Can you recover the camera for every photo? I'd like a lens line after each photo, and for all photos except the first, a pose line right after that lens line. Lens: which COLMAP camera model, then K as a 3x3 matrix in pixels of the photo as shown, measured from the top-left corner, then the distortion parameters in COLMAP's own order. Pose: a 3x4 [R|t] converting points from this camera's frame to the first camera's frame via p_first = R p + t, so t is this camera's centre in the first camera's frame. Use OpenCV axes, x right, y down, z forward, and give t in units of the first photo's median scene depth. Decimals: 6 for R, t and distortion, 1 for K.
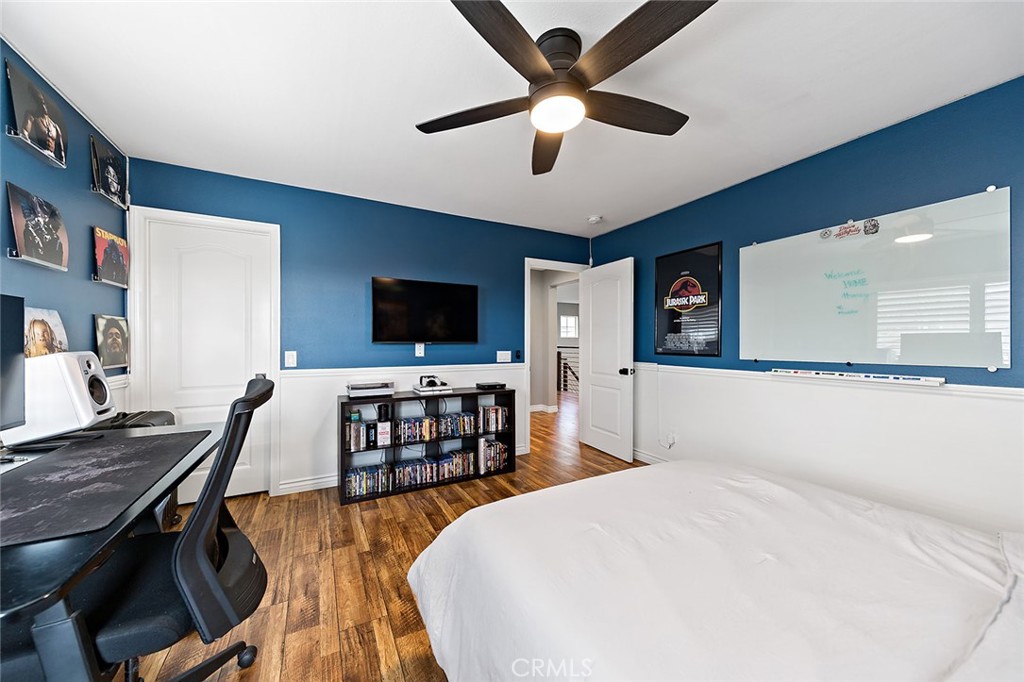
lens RADIAL K [[363.2, 0, 508.8], [0, 363.2, 344.8], [0, 0, 1]] dist [0.008534, -0.000389]
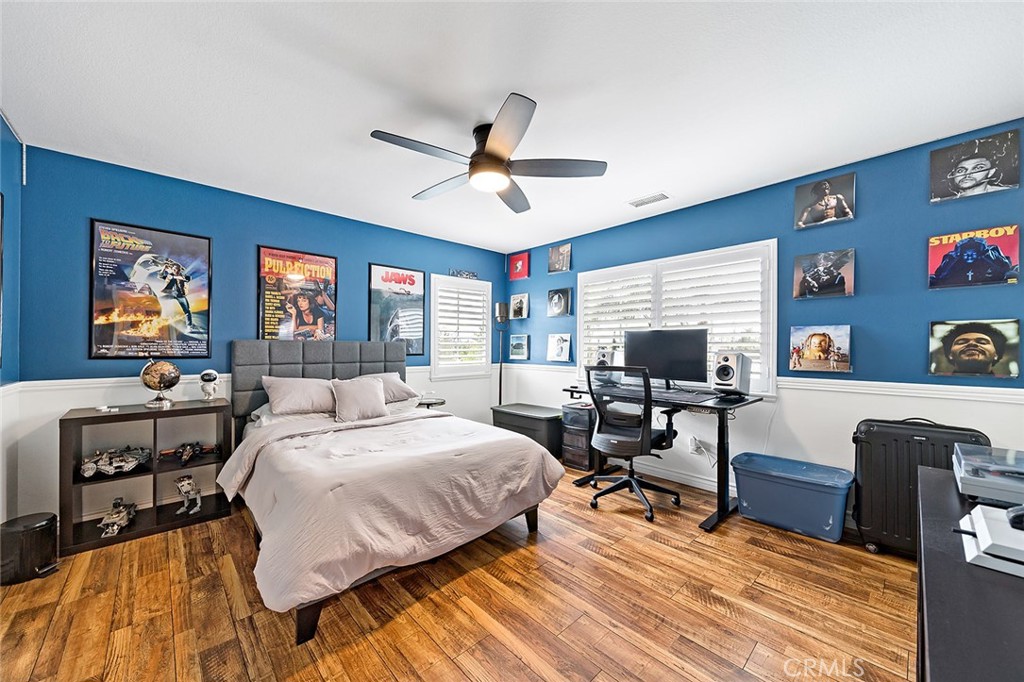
lens RADIAL K [[363.2, 0, 508.8], [0, 363.2, 344.8], [0, 0, 1]] dist [0.008534, -0.000389]
pose [[-0.965630, -0.005994, -0.259851, 0.375091], [-0.008820, 0.999914, 0.009711, -0.023316], [0.259770, 0.011669, -0.965600, 2.121317]]
